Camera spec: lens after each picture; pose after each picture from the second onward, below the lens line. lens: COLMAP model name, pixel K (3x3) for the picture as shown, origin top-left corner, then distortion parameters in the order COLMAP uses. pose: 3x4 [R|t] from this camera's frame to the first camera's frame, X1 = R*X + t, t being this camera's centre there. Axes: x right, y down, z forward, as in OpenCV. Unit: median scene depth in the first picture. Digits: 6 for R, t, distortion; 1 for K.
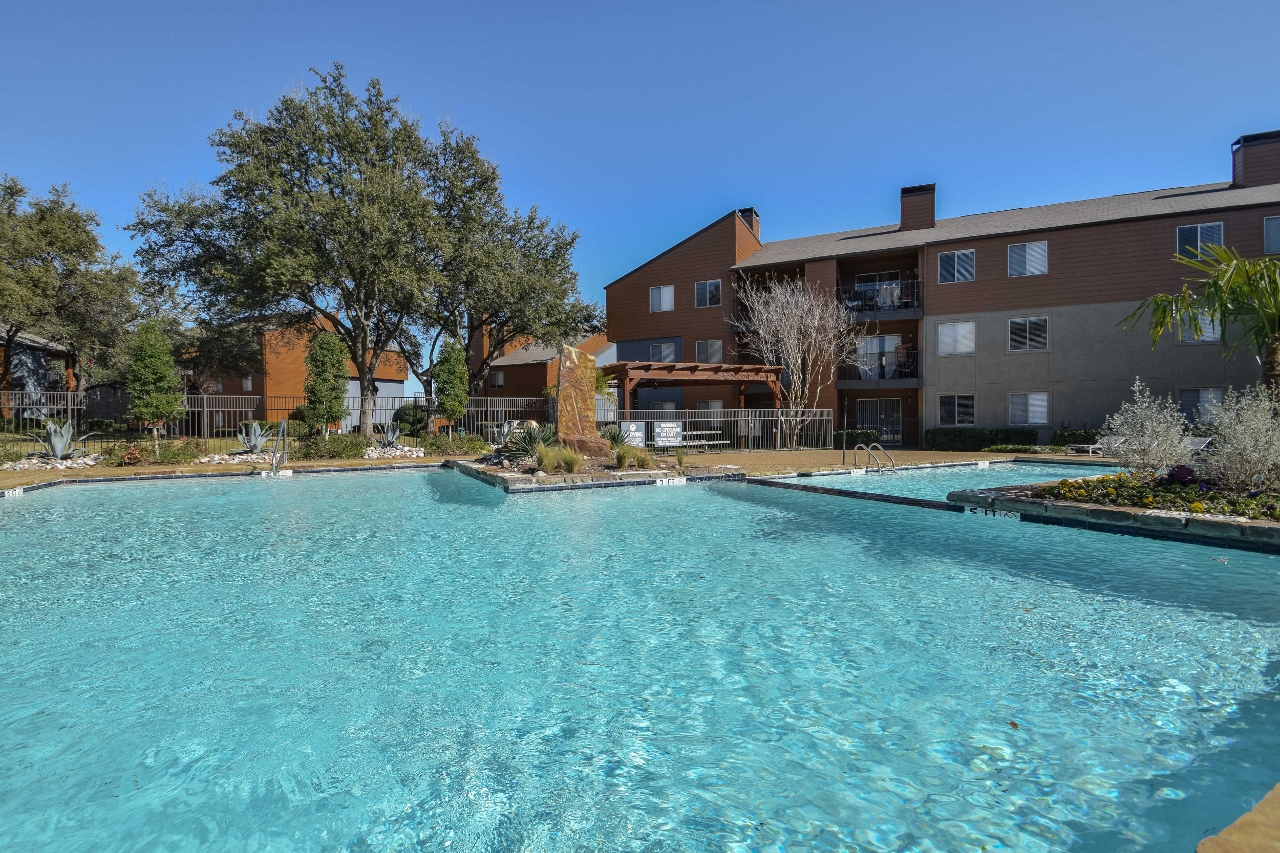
lens RADIAL K [[568.2, 0, 640.0], [0, 568.2, 426.5], [0, 0, 1]] dist [-0.000198, -0.012875]
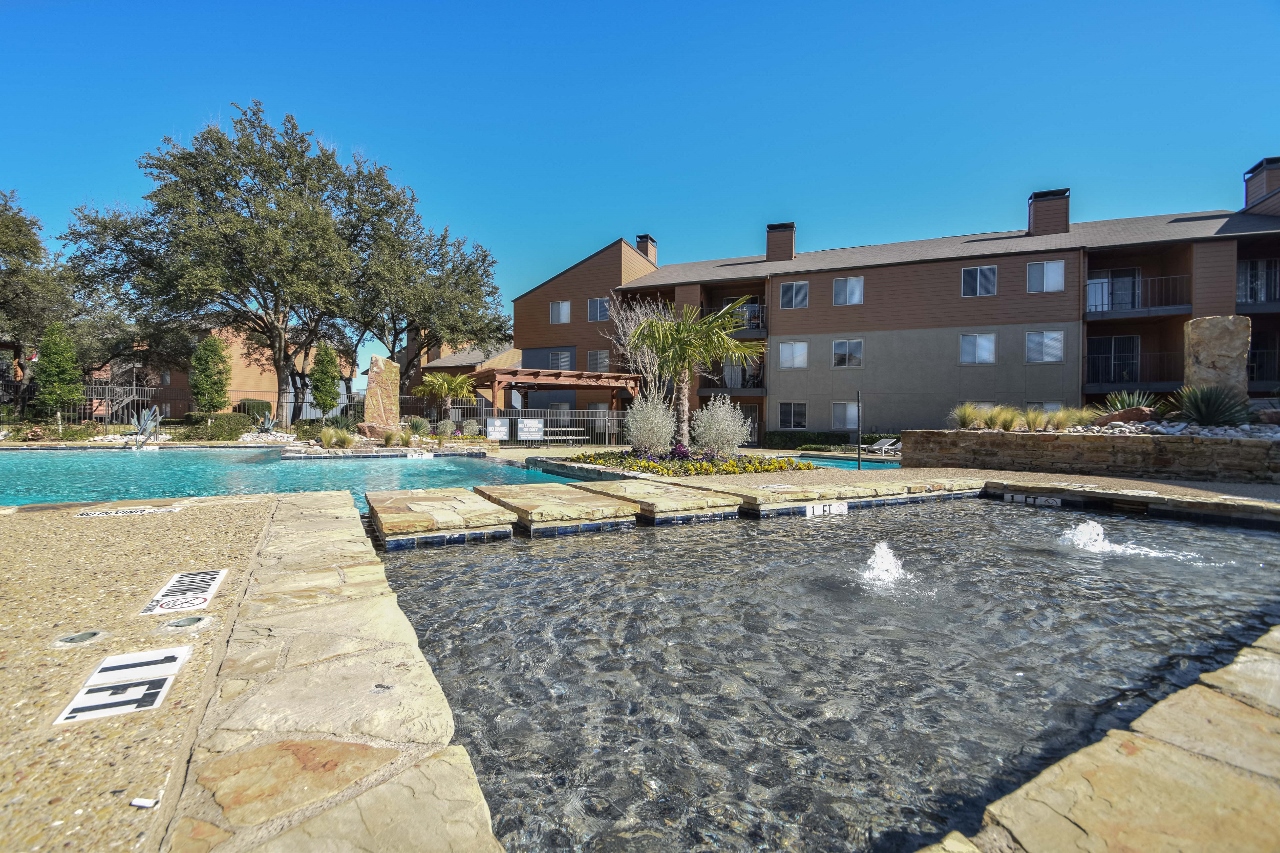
lens RADIAL K [[546.1, 0, 640.0], [0, 546.1, 426.5], [0, 0, 1]] dist [0.000065, -0.011710]
pose [[0.998220, 0.022497, 0.055226, 0.185112], [-0.022251, 0.999740, -0.005062, 0.006778], [-0.055325, 0.003824, 0.998461, -0.129452]]
